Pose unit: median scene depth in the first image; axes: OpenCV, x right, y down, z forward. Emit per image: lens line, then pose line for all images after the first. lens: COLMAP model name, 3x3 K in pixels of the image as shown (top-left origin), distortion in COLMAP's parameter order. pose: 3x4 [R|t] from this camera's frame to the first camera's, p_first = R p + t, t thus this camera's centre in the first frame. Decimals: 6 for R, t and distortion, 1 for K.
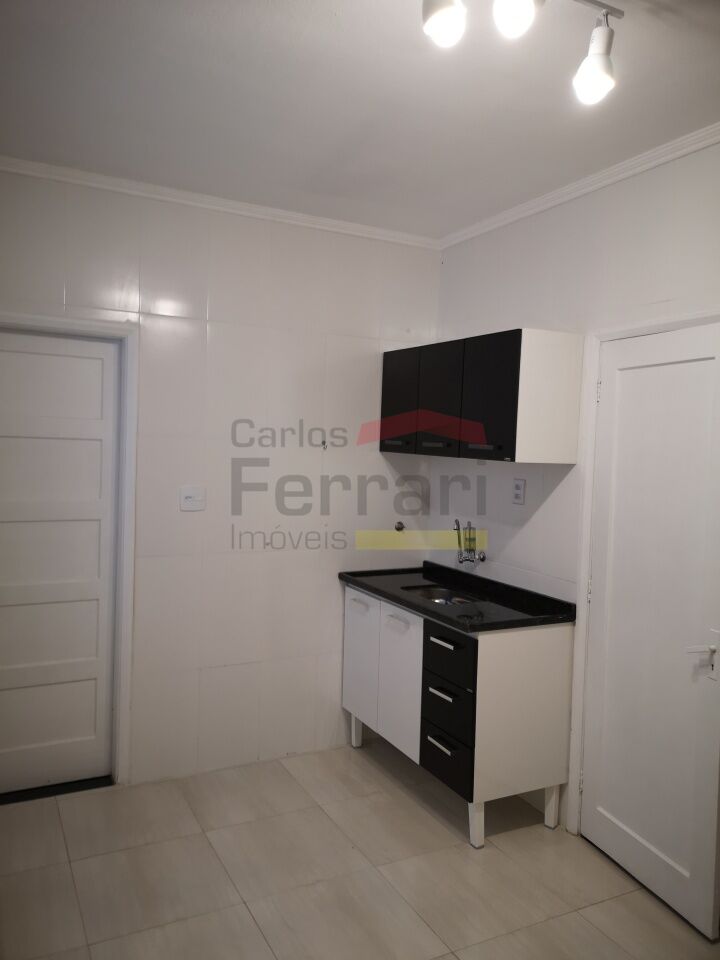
lens RADIAL K [[740.2, 0, 360.9], [0, 740.2, 477.9], [0, 0, 1]] dist [0.011541, -0.003332]
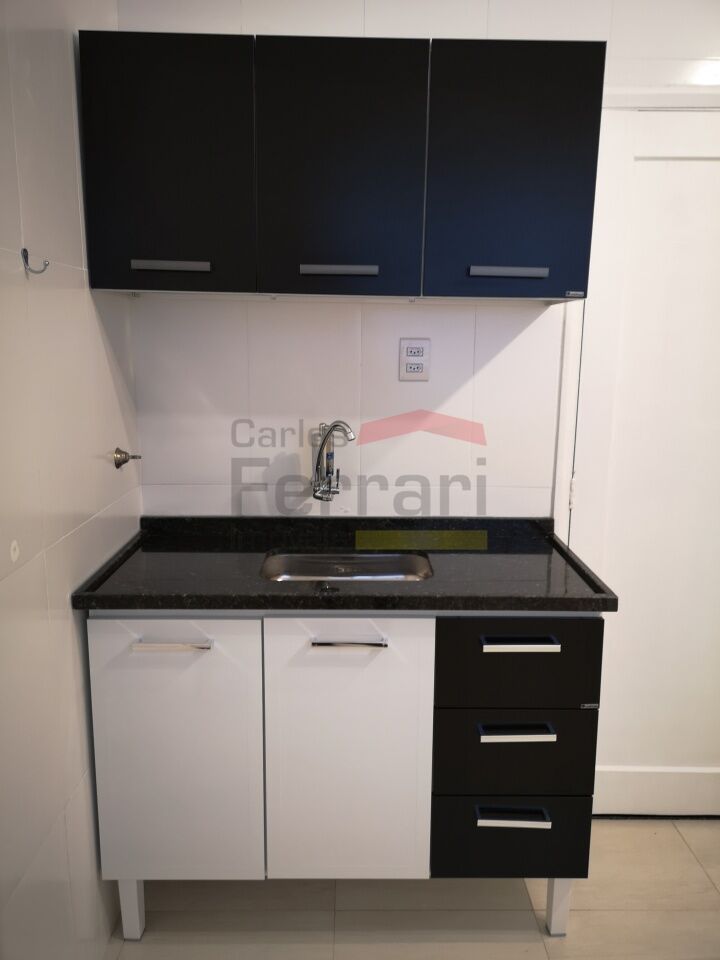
lens RADIAL K [[740.2, 0, 360.7], [0, 740.2, 484.0], [0, 0, 1]] dist [0.011541, -0.003332]
pose [[0.441109, -0.190693, 0.876960, -0.341629], [0.050595, 0.980895, 0.187844, 0.002892], [-0.896026, -0.038490, 0.442330, 0.774562]]
